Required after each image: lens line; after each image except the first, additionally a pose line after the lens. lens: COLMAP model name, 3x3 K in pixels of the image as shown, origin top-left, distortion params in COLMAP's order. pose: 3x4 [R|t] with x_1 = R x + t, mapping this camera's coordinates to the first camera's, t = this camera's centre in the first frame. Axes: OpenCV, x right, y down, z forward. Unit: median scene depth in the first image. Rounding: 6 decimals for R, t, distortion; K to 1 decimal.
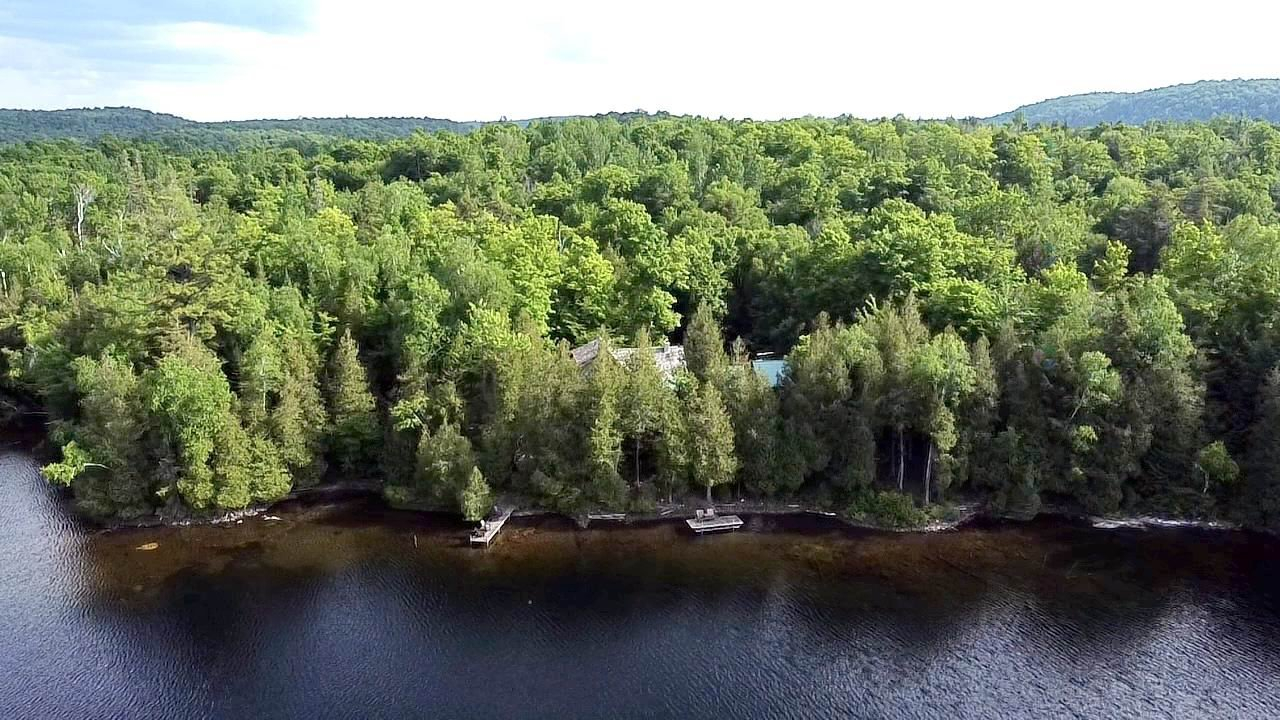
lens RADIAL K [[961.1, 0, 649.6], [0, 961.1, 358.6], [0, 0, 1]] dist [-0.002653, -0.002971]
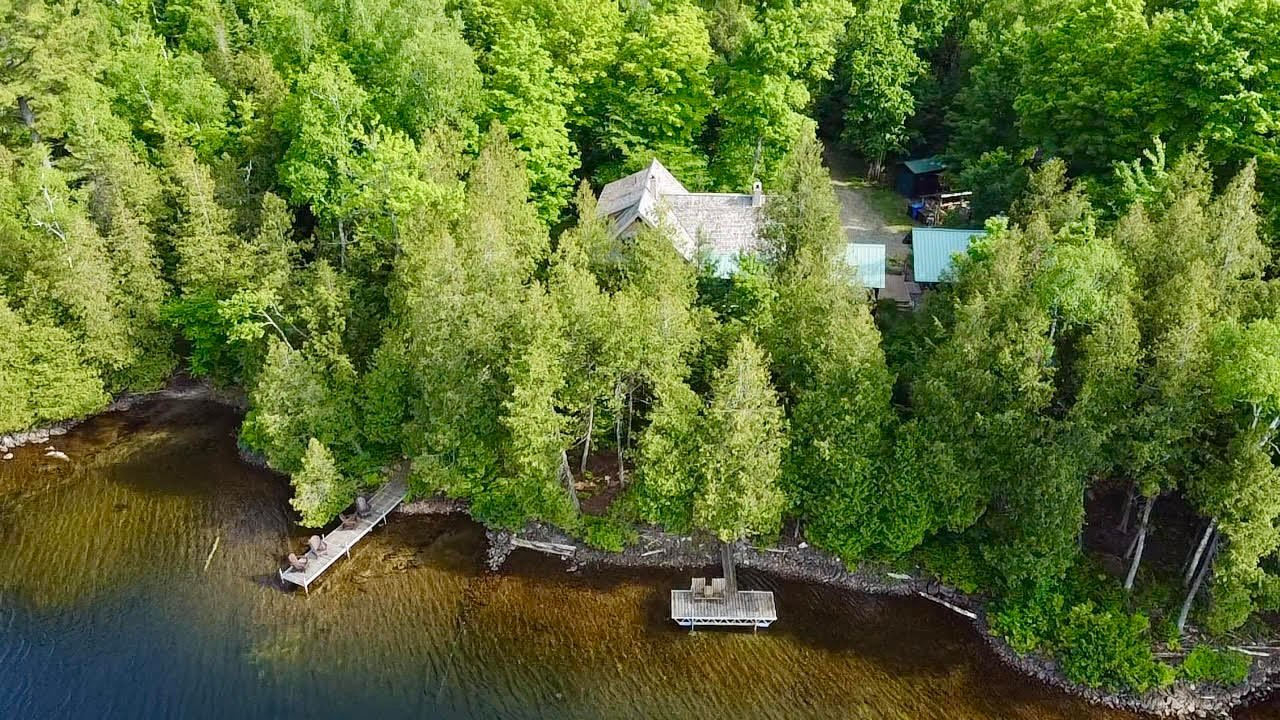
lens RADIAL K [[961.1, 0, 649.6], [0, 961.1, 358.6], [0, 0, 1]] dist [-0.002653, -0.002971]
pose [[0.962614, 0.130077, -0.237600, 0.130110], [-0.056598, 0.954379, 0.293187, -0.103657], [0.264897, -0.268778, 0.926060, 0.520997]]
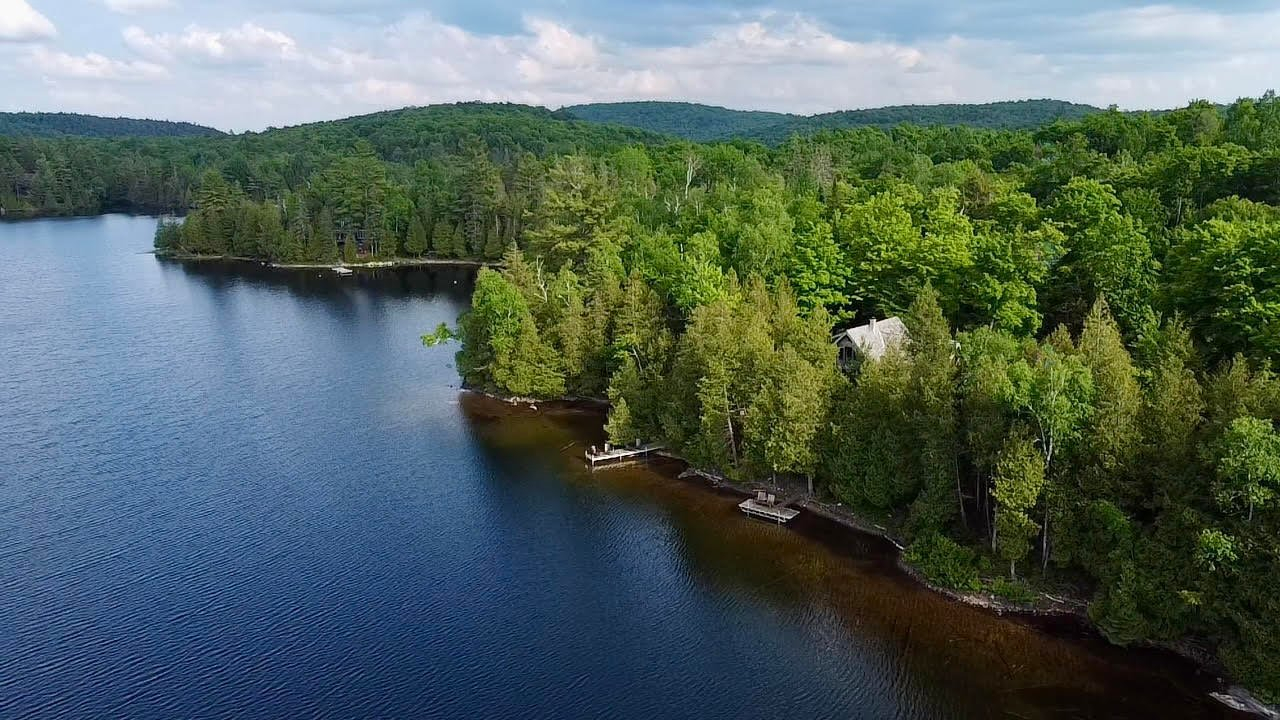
lens RADIAL K [[961.1, 0, 649.6], [0, 961.1, 358.6], [0, 0, 1]] dist [-0.002653, -0.002971]
pose [[0.623786, 0.173367, -0.762125, 0.651869], [-0.164922, 0.982331, 0.088473, -0.034398], [0.763997, 0.070503, 0.641356, 0.292958]]
